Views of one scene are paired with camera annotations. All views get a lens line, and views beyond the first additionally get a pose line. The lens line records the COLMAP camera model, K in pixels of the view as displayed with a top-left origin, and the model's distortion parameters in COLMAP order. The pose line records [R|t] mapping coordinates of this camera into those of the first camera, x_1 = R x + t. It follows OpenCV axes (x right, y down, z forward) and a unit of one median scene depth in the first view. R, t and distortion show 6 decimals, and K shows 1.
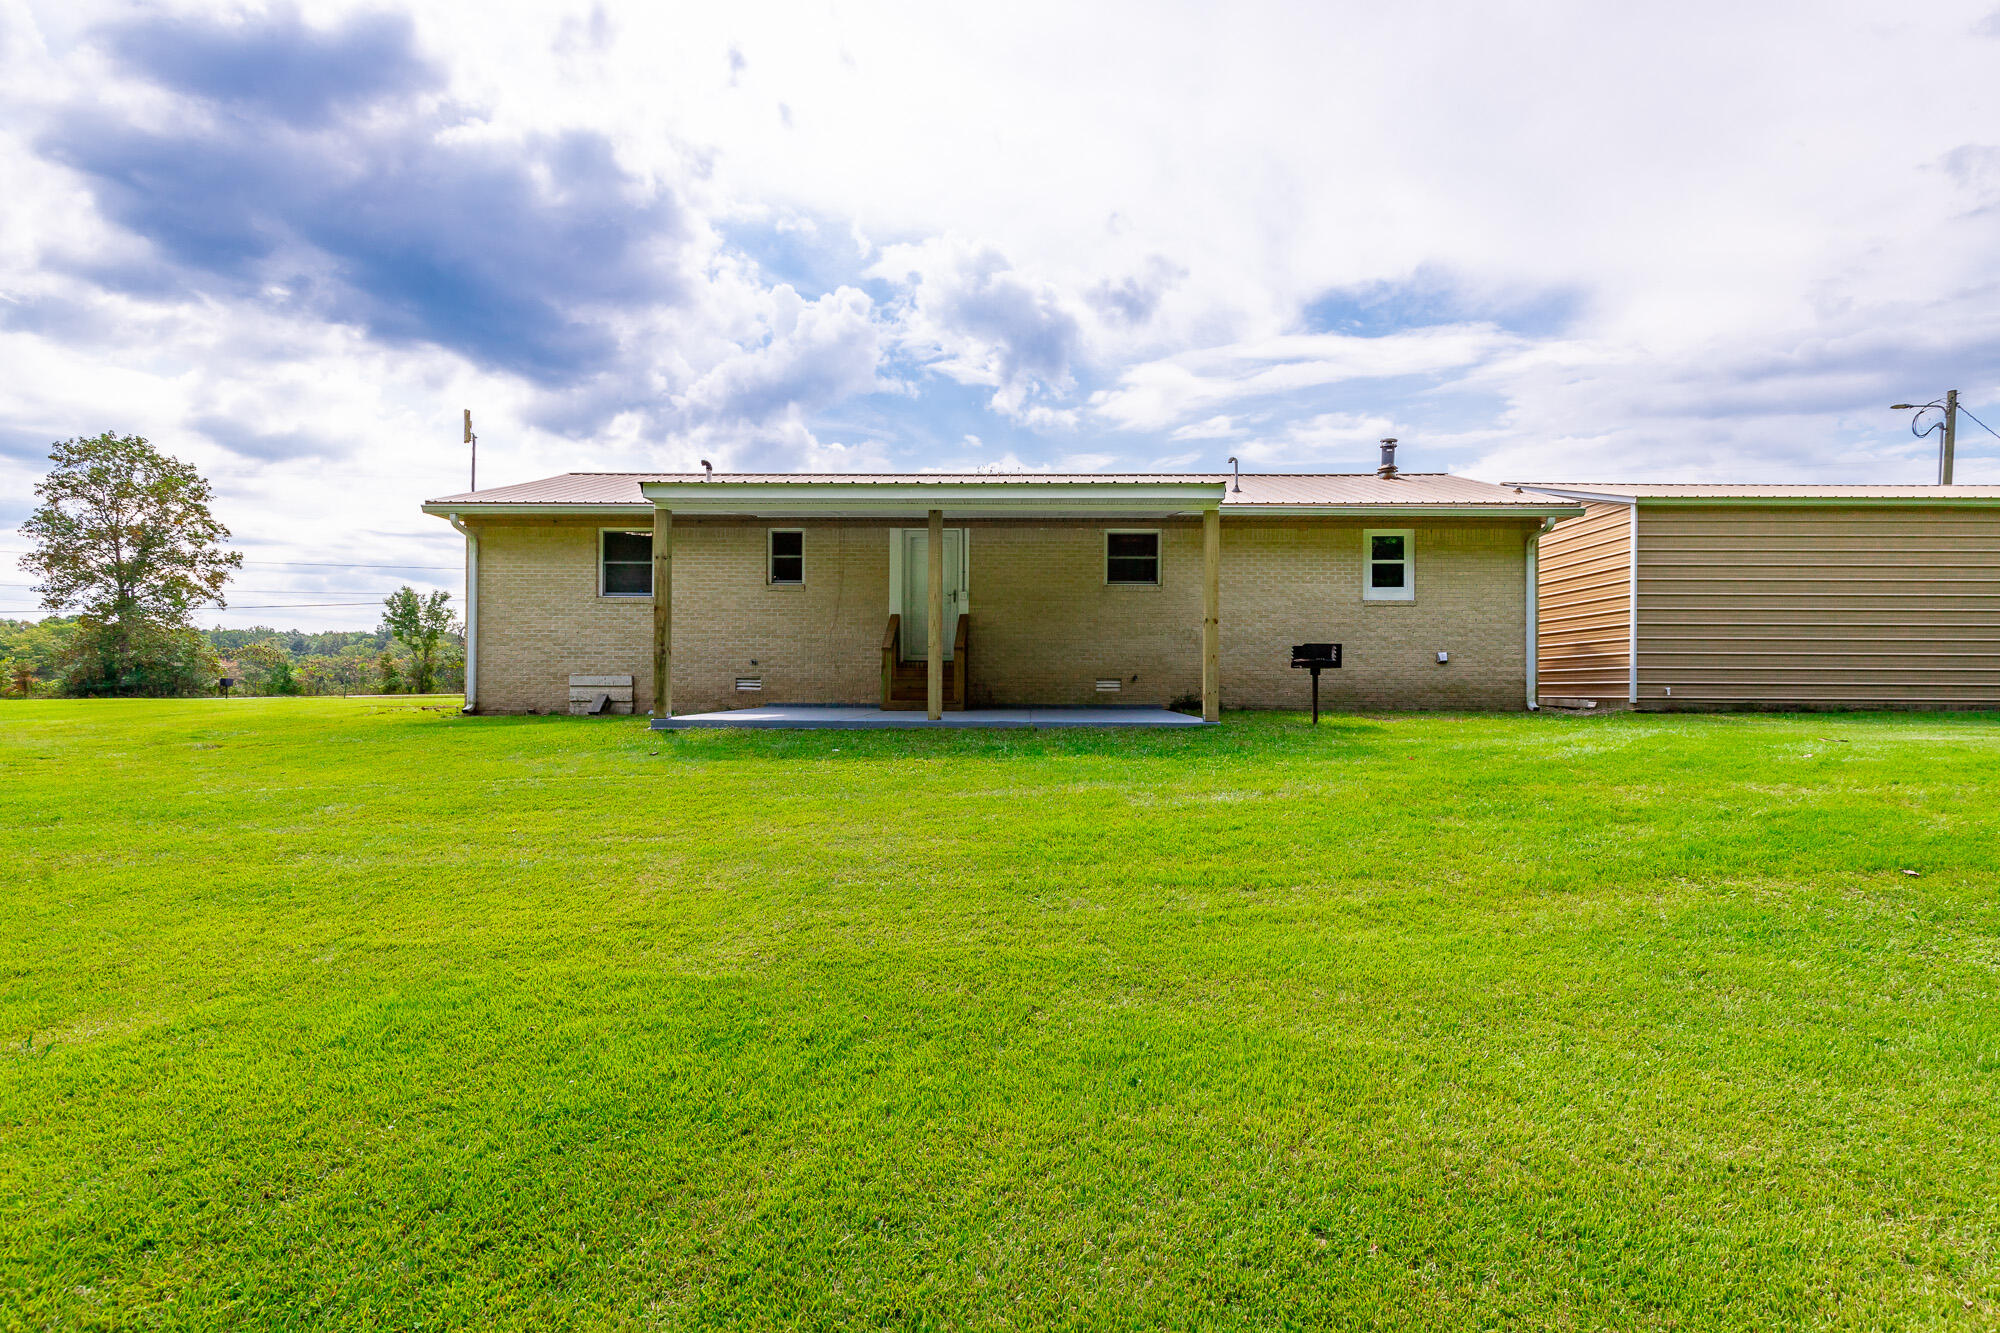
lens RADIAL K [[891.6, 0, 1008.1], [0, 891.6, 702.6], [0, 0, 1]] dist [0.000273, -0.000419]
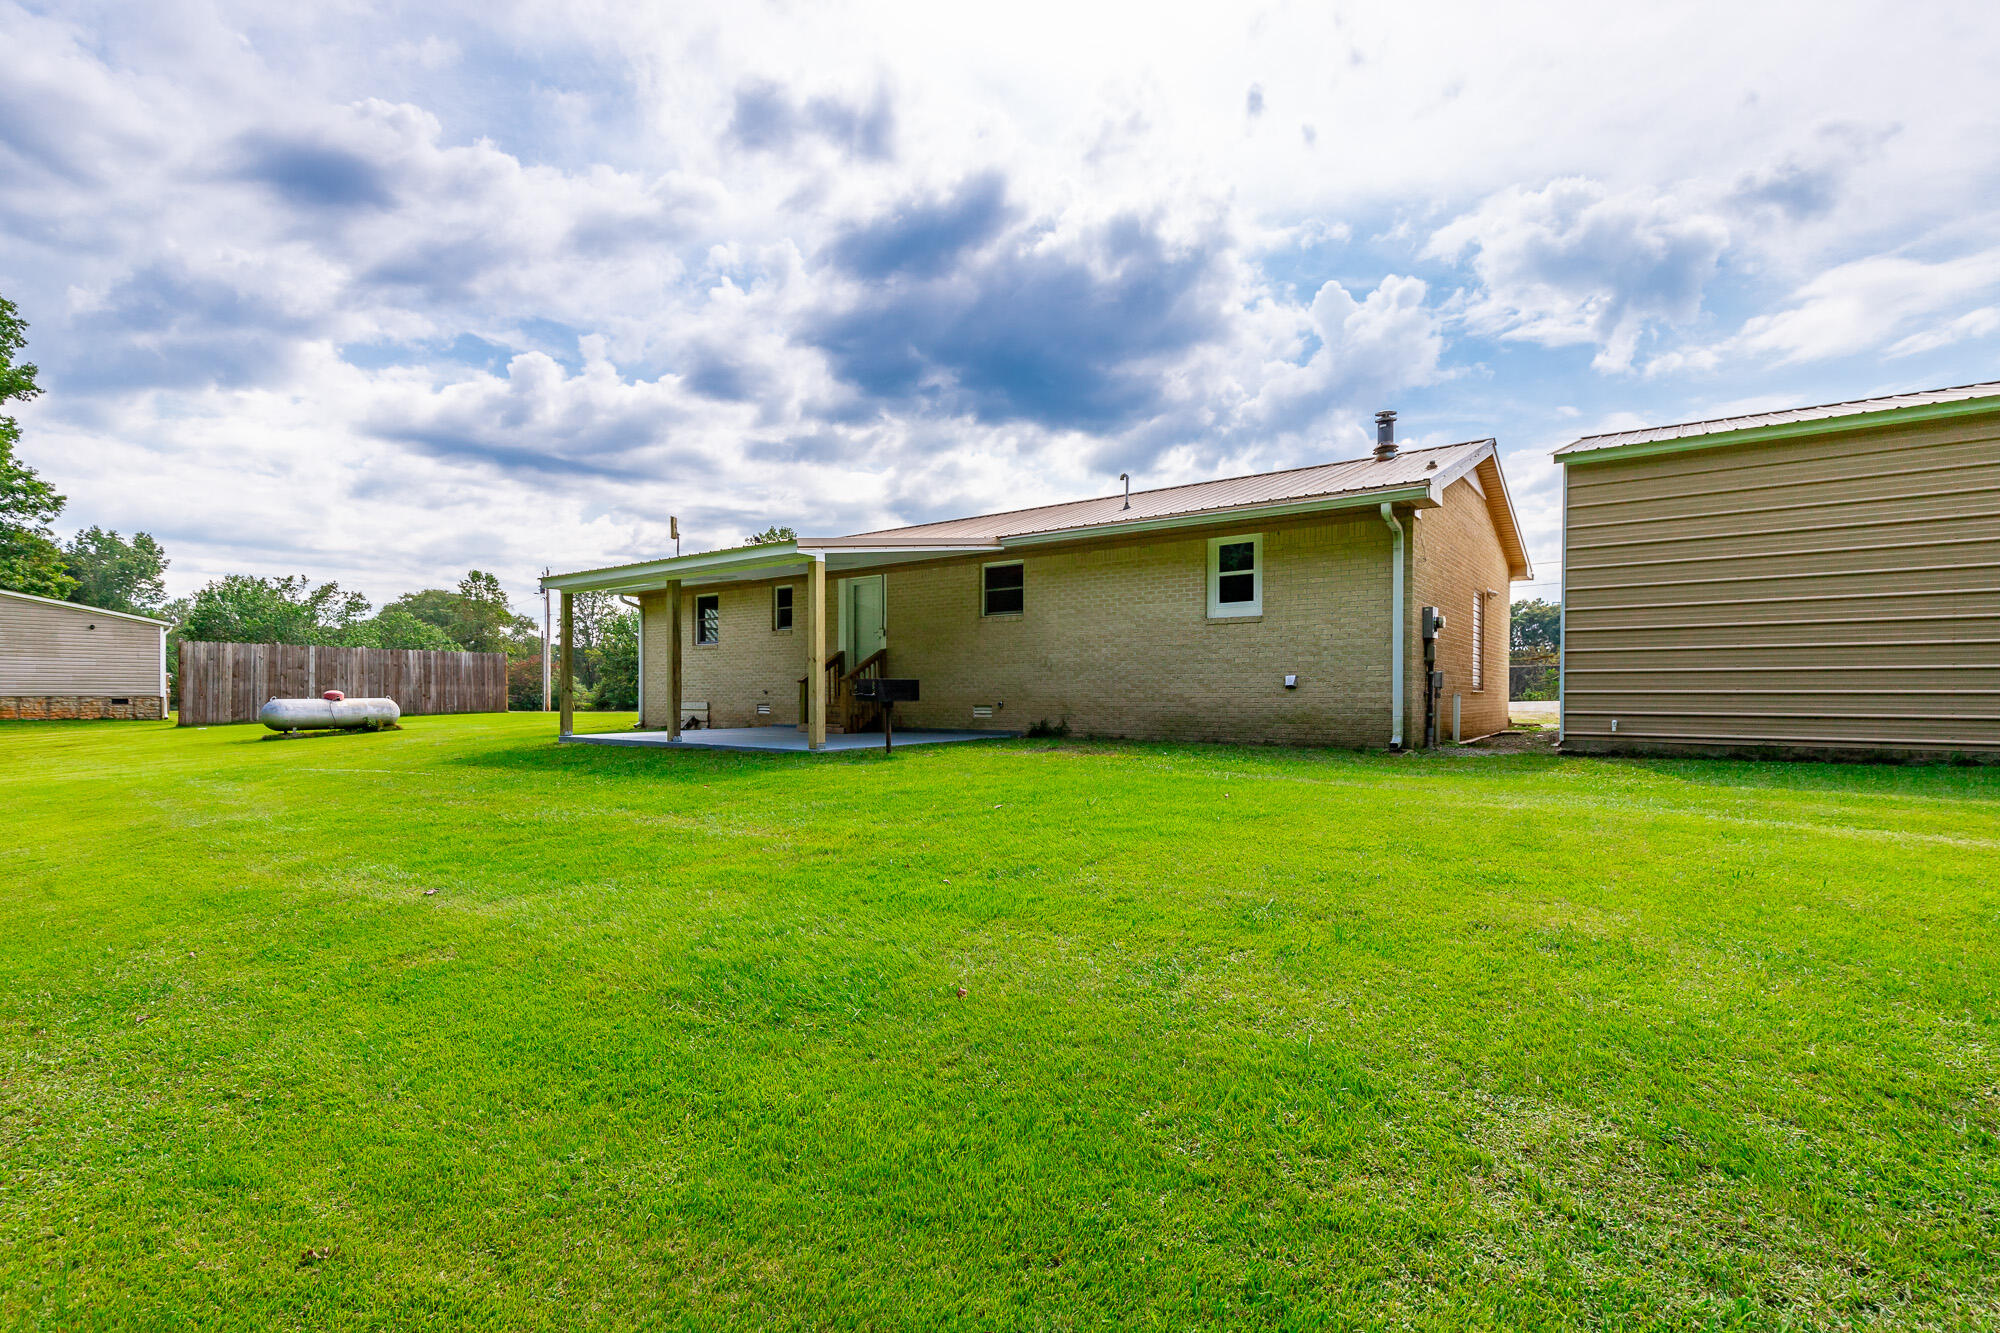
lens RADIAL K [[891.6, 0, 1008.1], [0, 891.6, 702.6], [0, 0, 1]] dist [0.000273, -0.000419]
pose [[0.813285, 0.001106, -0.581865, 0.733675], [-0.011009, 0.999848, -0.013487, -0.015828], [0.581762, 0.017375, 0.813174, 0.154677]]
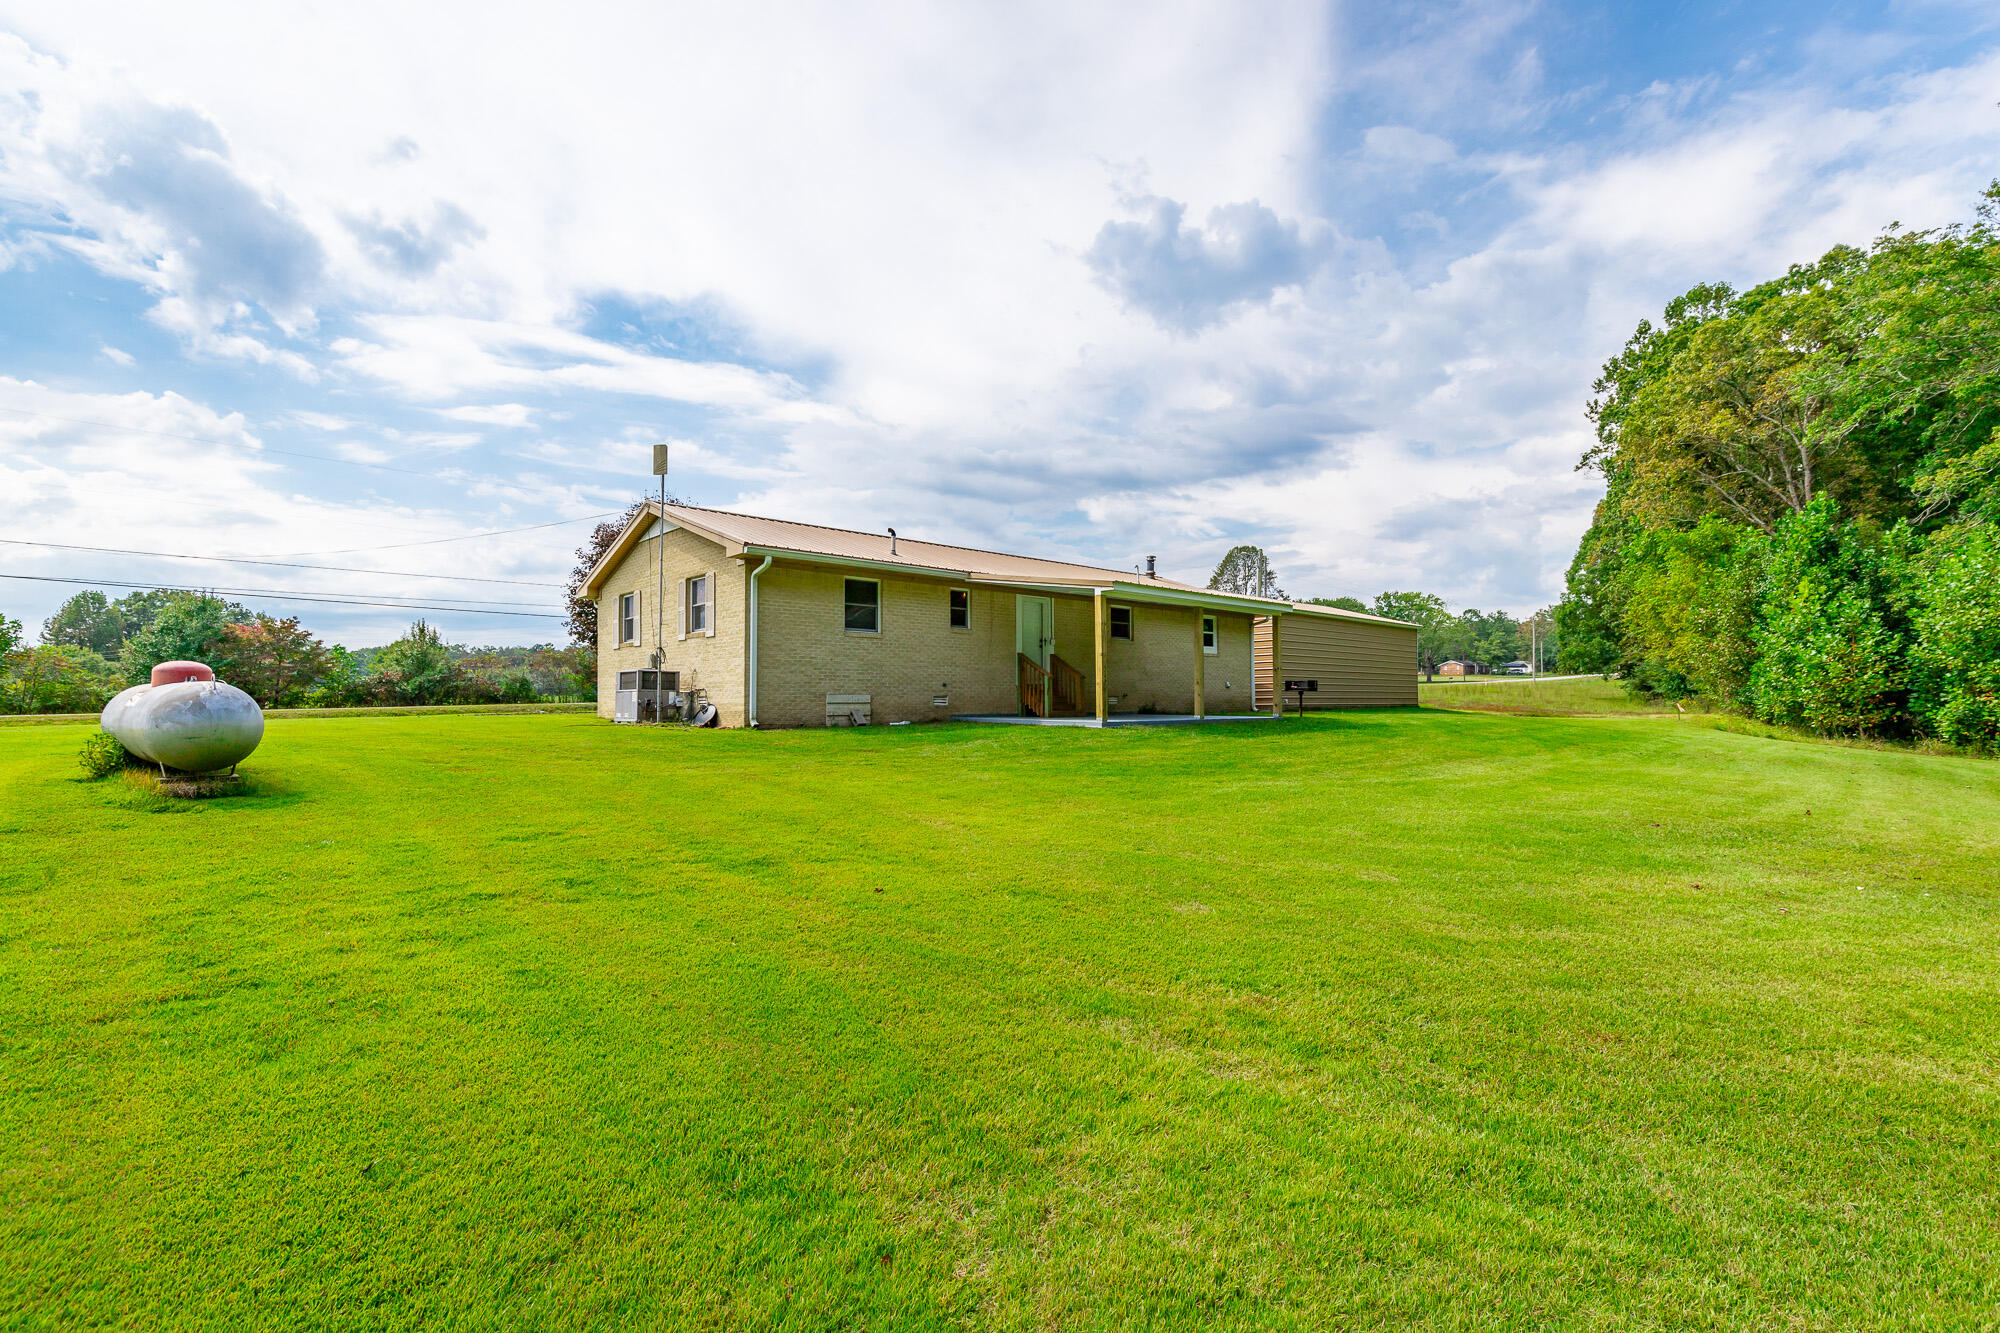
lens RADIAL K [[904.0, 0, 1002.4], [0, 904.0, 708.9], [0, 0, 1]] dist [0.003603, 0.001240]
pose [[0.722064, -0.011456, 0.691731, -1.152127], [0.018092, 0.999834, -0.002326, -0.003587], [-0.691589, 0.014194, 0.722151, -0.055062]]
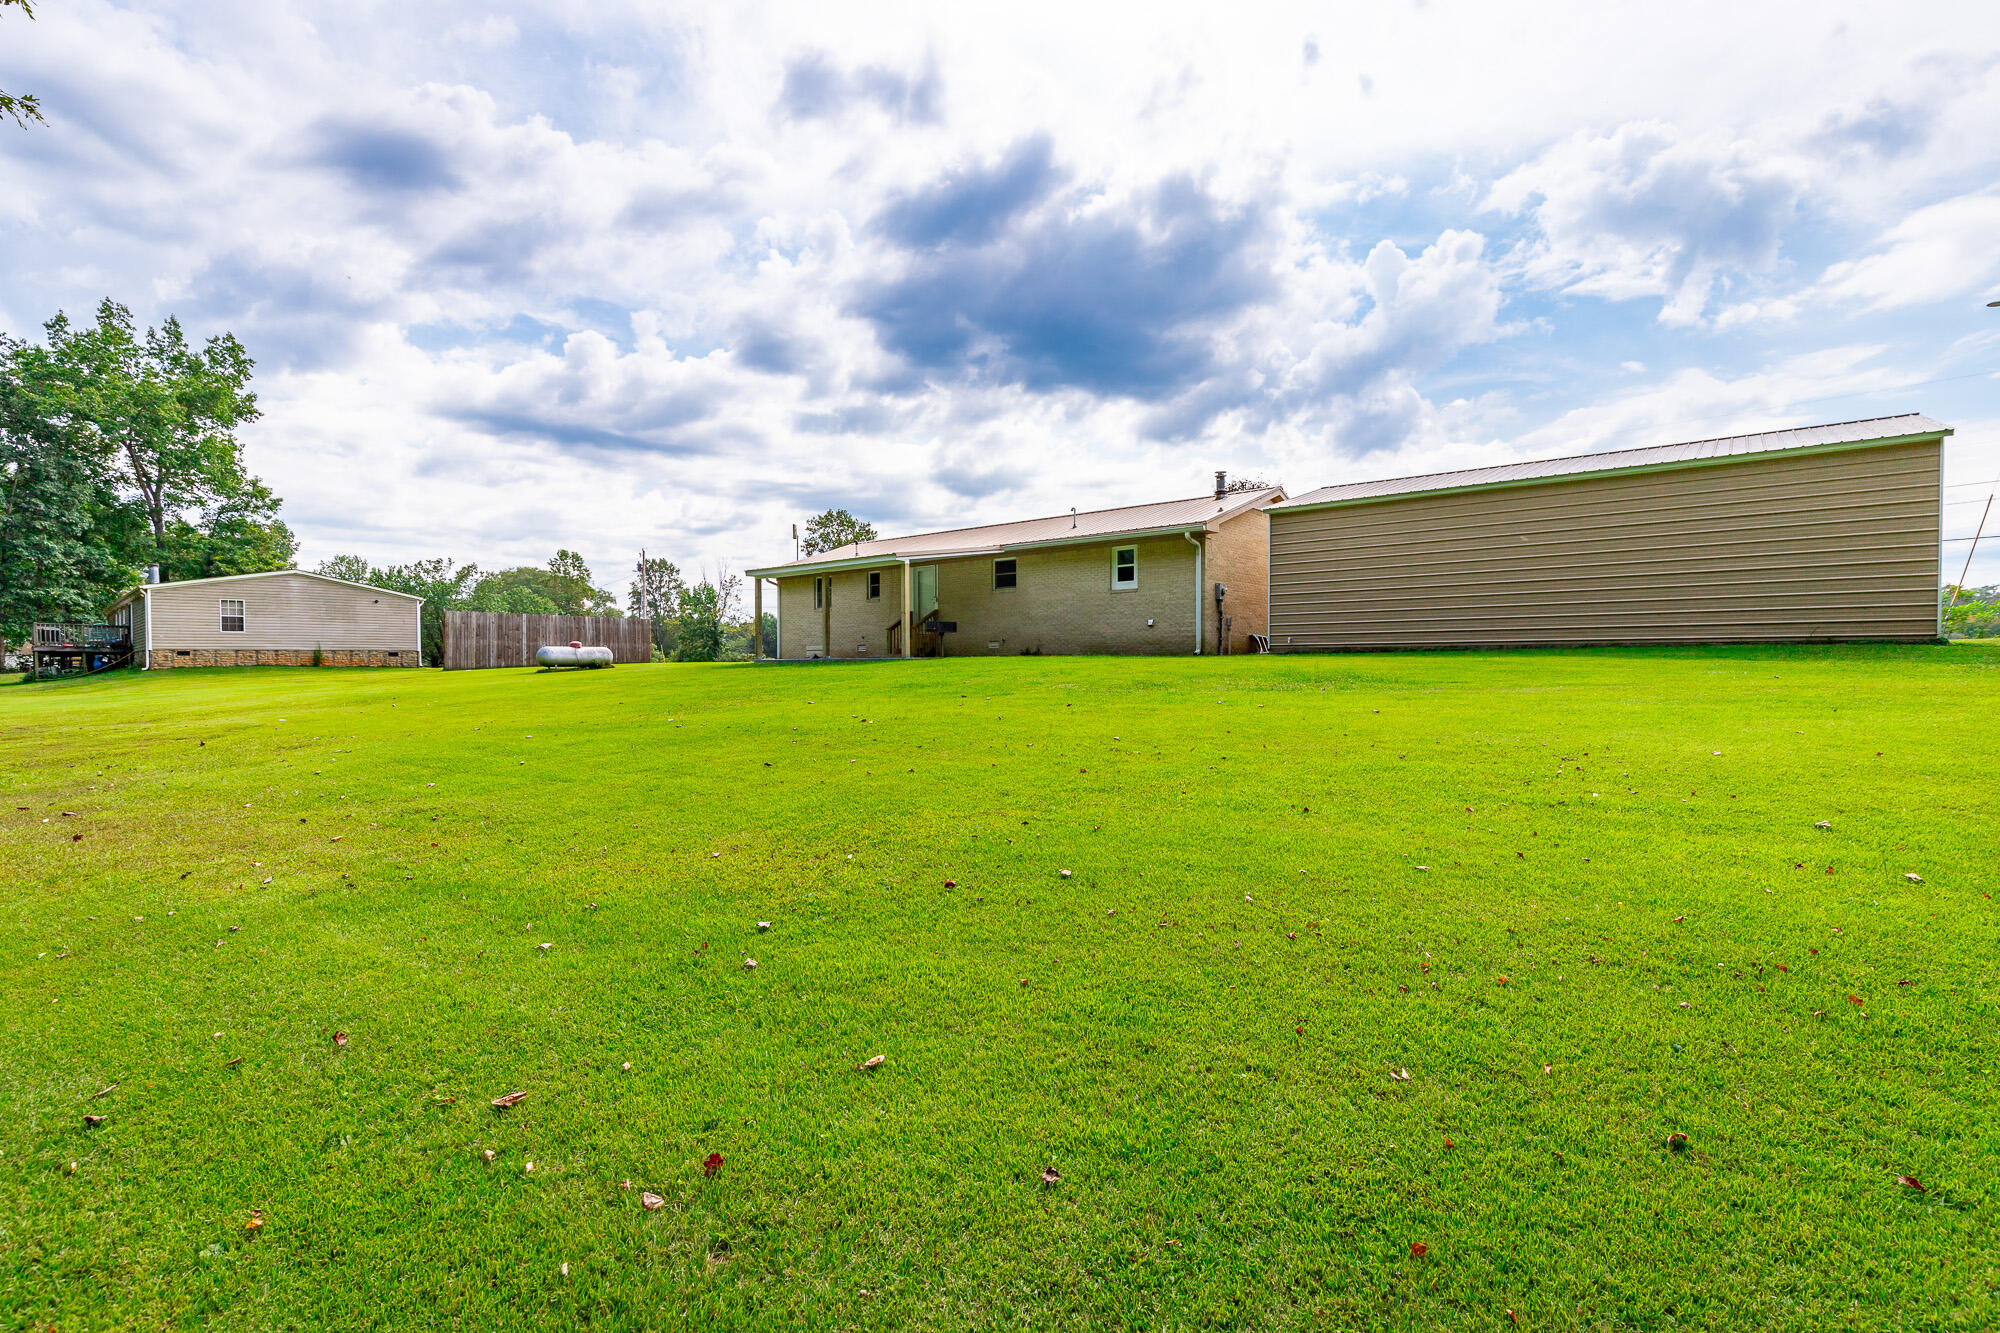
lens RADIAL K [[940.7, 0, 956.7], [0, 940.7, 658.8], [0, 0, 1]] dist [0.001549, -0.000333]
pose [[0.744267, -0.011412, -0.667785, 1.304751], [-0.011958, 0.999466, -0.030408, 0.066616], [0.667775, 0.030617, 0.743733, -0.464329]]
